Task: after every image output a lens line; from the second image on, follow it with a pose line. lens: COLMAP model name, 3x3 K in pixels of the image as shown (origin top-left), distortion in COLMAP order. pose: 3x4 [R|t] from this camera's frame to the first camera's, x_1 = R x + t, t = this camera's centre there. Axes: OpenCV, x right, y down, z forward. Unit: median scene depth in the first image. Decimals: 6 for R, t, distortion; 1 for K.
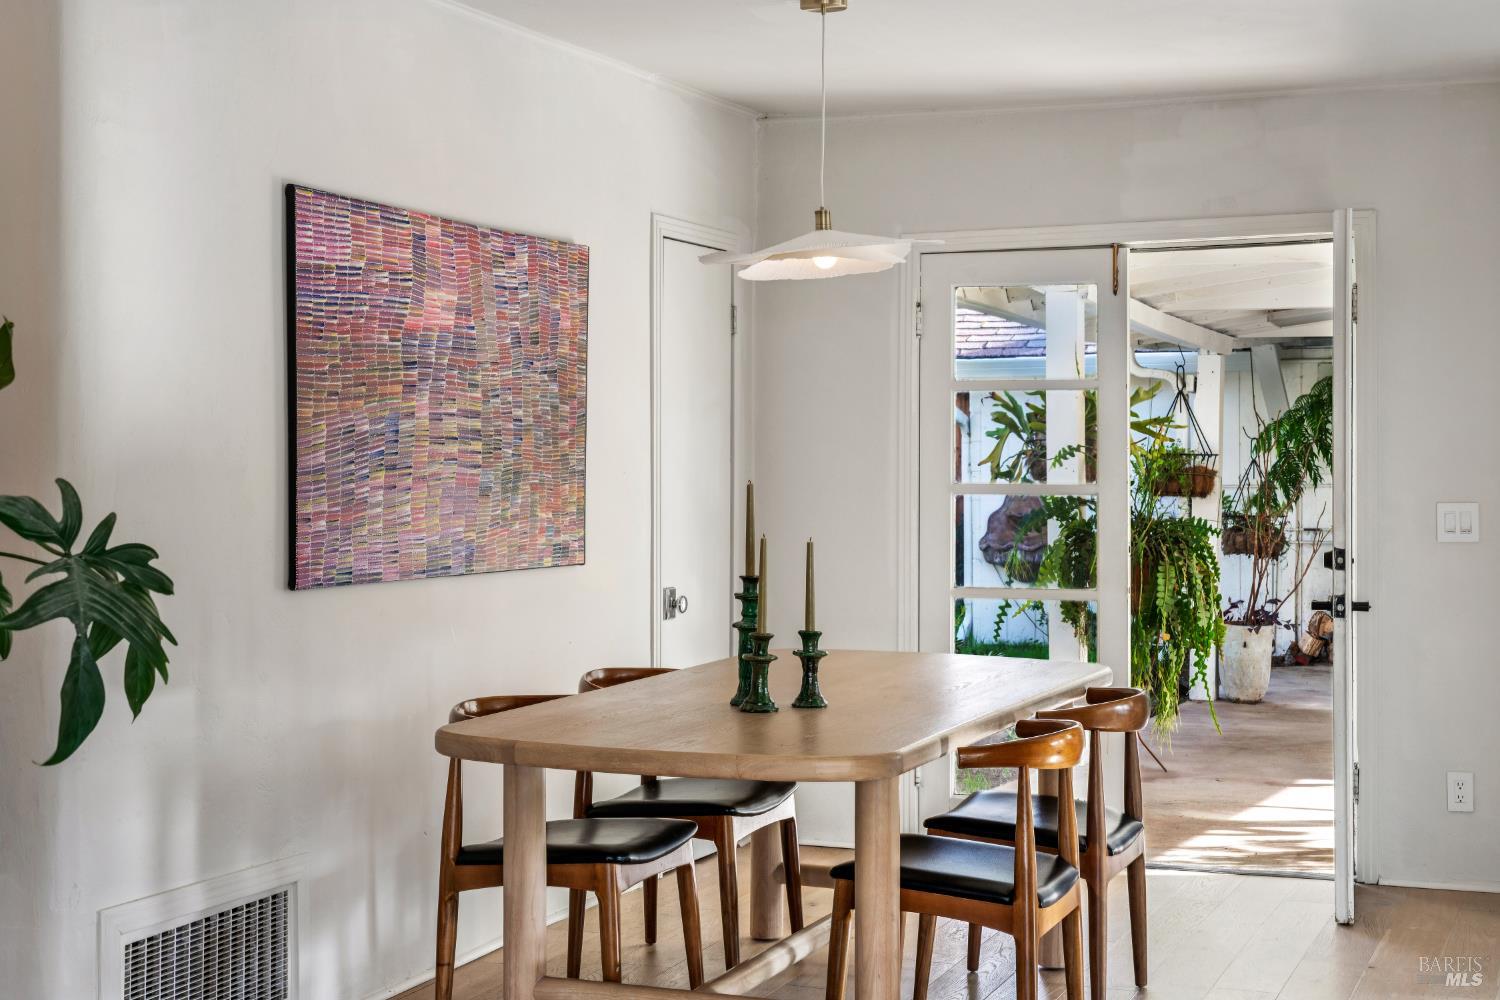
lens RADIAL K [[2362.2, 0, 750.0], [0, 2362.2, 500.0], [0, 0, 1]] dist [0.148281, -0.013576]
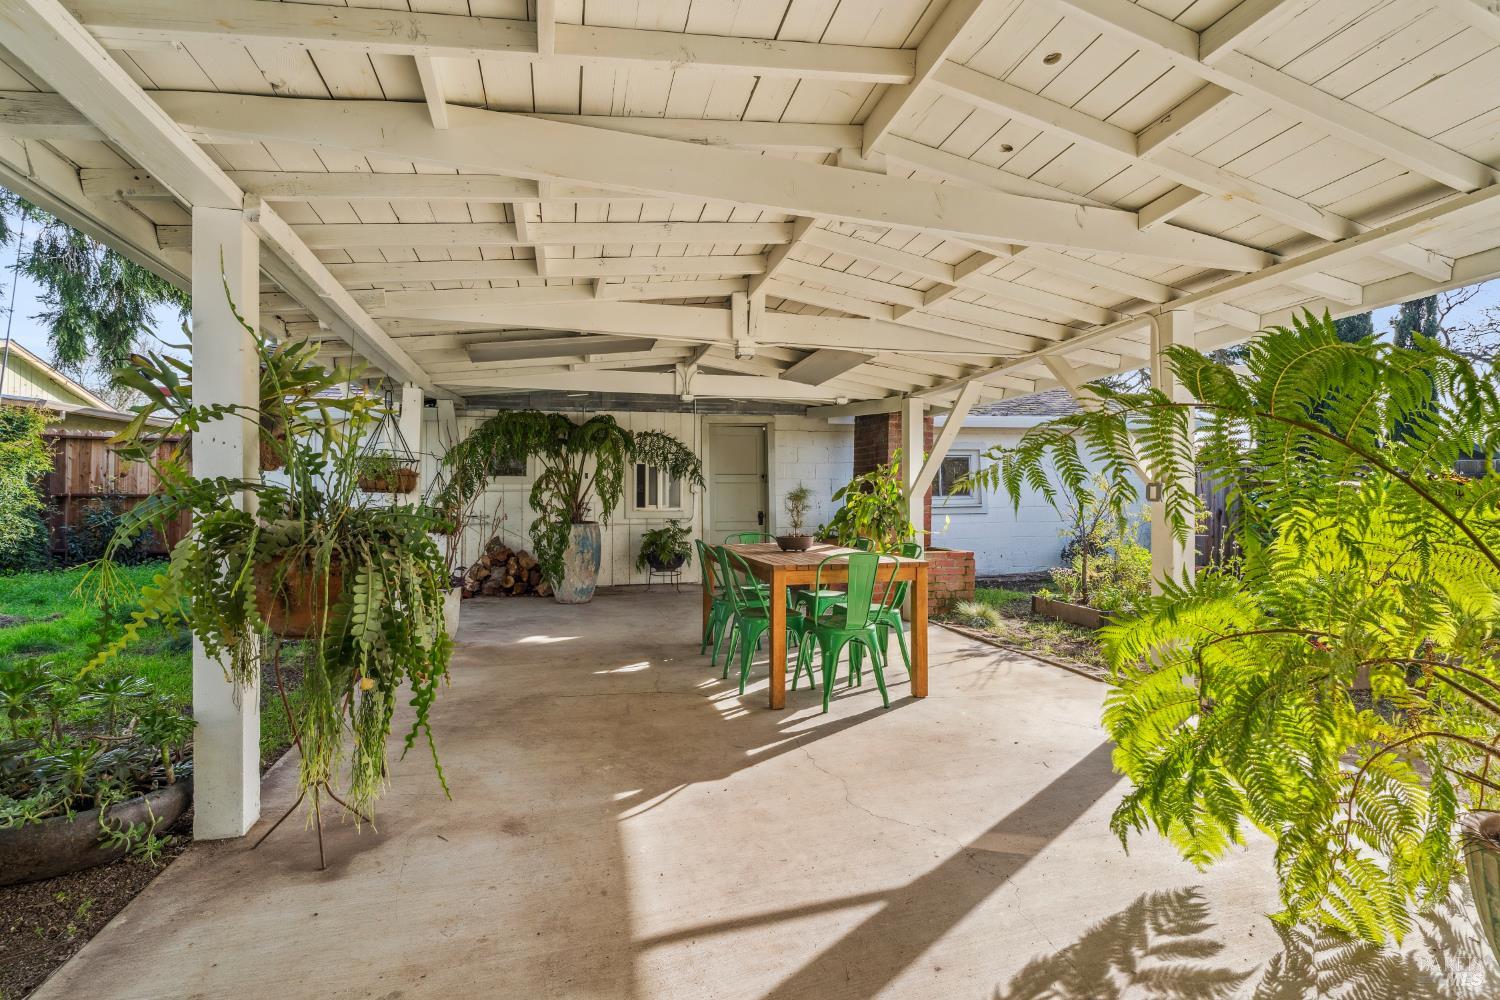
lens RADIAL K [[667.2, 0, 750.0], [0, 667.2, 500.0], [0, 0, 1]] dist [-0.000005, 0.000513]
pose [[0.777722, 0.002715, 0.628602, 0.135774], [0.003383, 0.999958, -0.008504, 0.007810], [-0.628599, 0.008741, 0.777681, 0.757441]]
